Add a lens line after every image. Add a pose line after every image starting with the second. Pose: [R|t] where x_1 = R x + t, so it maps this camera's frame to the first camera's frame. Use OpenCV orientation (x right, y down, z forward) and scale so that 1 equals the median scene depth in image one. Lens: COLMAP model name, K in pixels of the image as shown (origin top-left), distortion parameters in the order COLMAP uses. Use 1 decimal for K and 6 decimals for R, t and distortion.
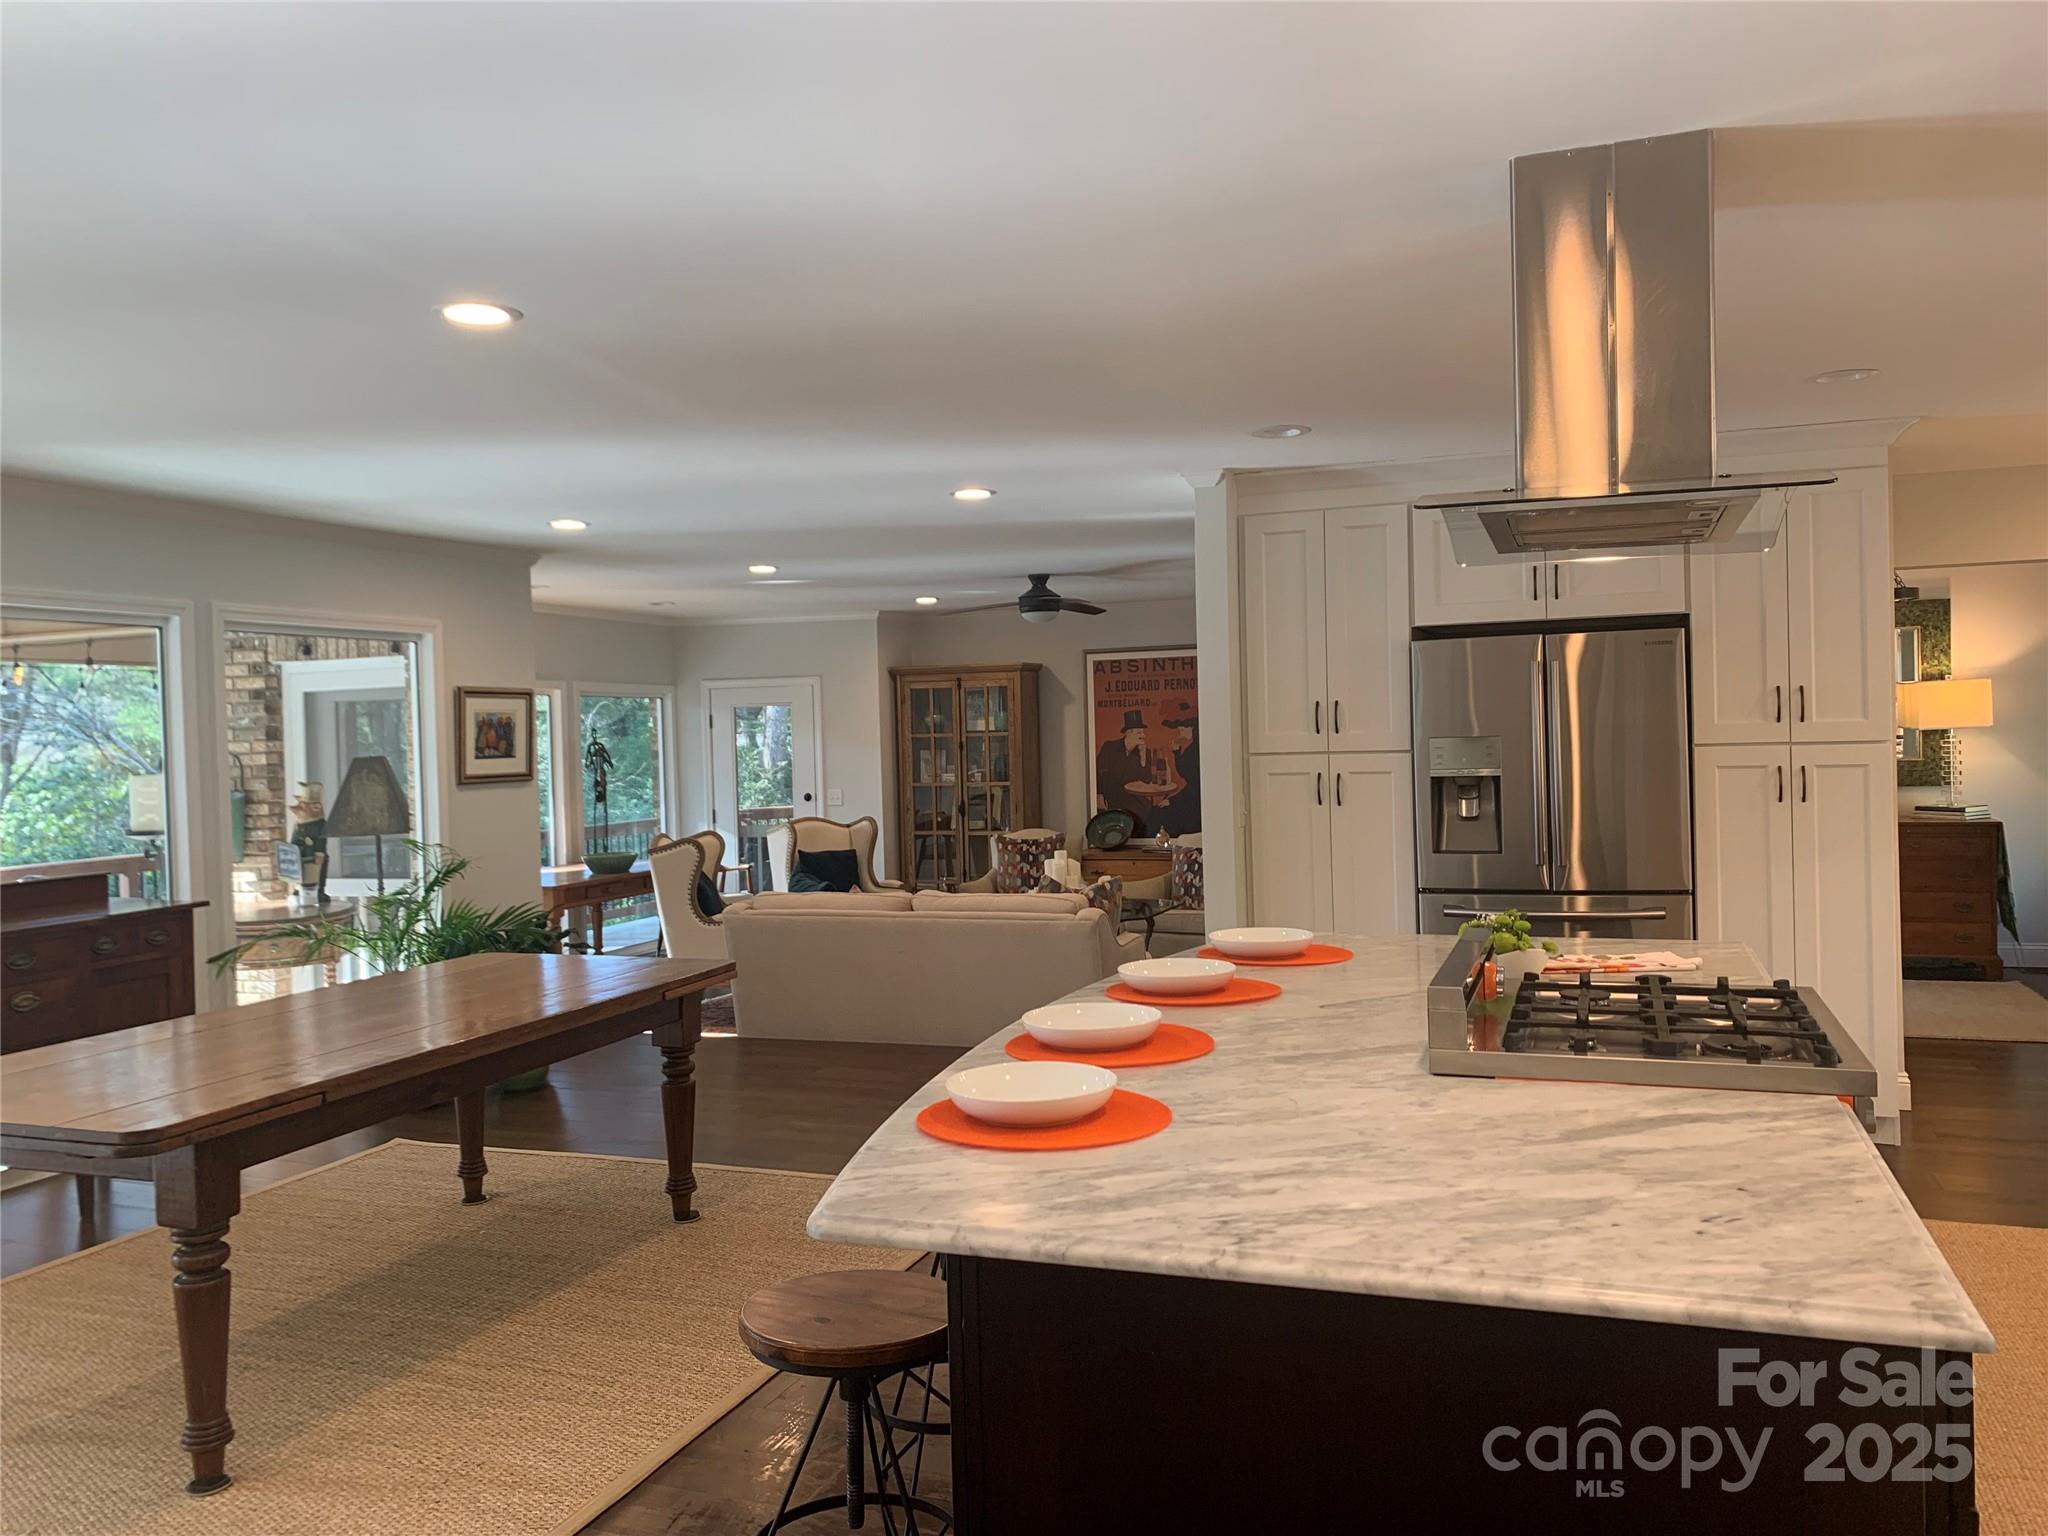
lens RADIAL K [[1549.7, 0, 1017.6], [0, 1549.7, 769.5], [0, 0, 1]] dist [0.074505, -0.141201]
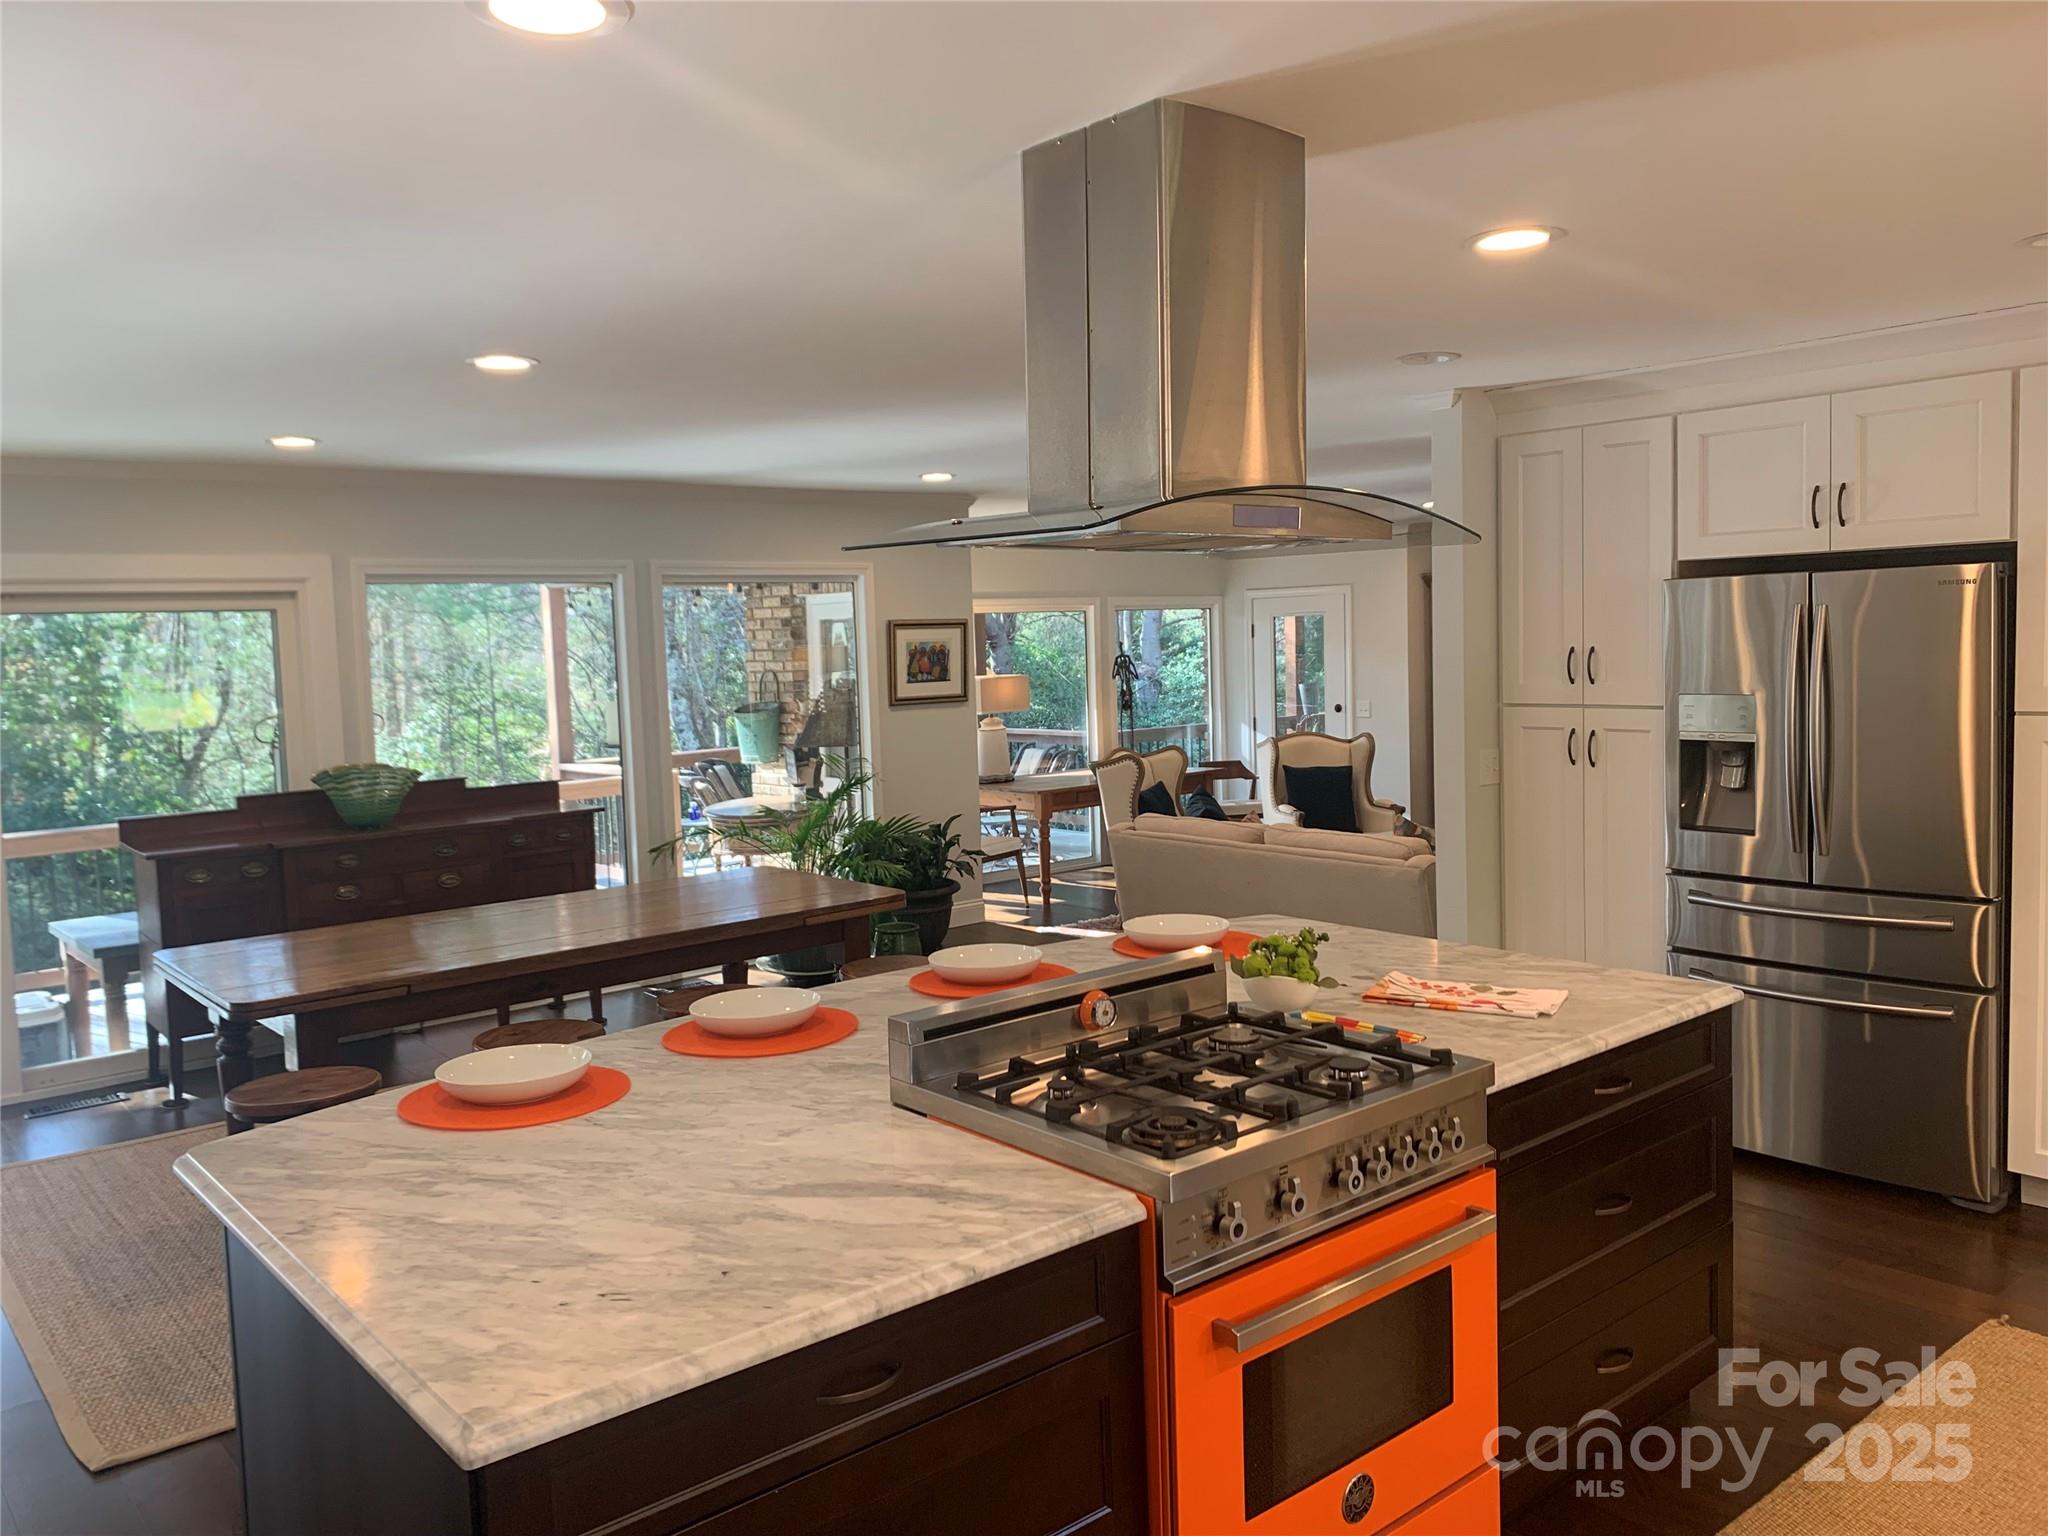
lens RADIAL K [[1549.7, 0, 1017.6], [0, 1549.7, 769.5], [0, 0, 1]] dist [0.074505, -0.141201]
pose [[0.868671, 0.042780, -0.493538, 0.364545], [-0.003287, 0.996740, 0.080611, -0.045900], [0.495378, -0.068402, 0.865980, 0.077504]]
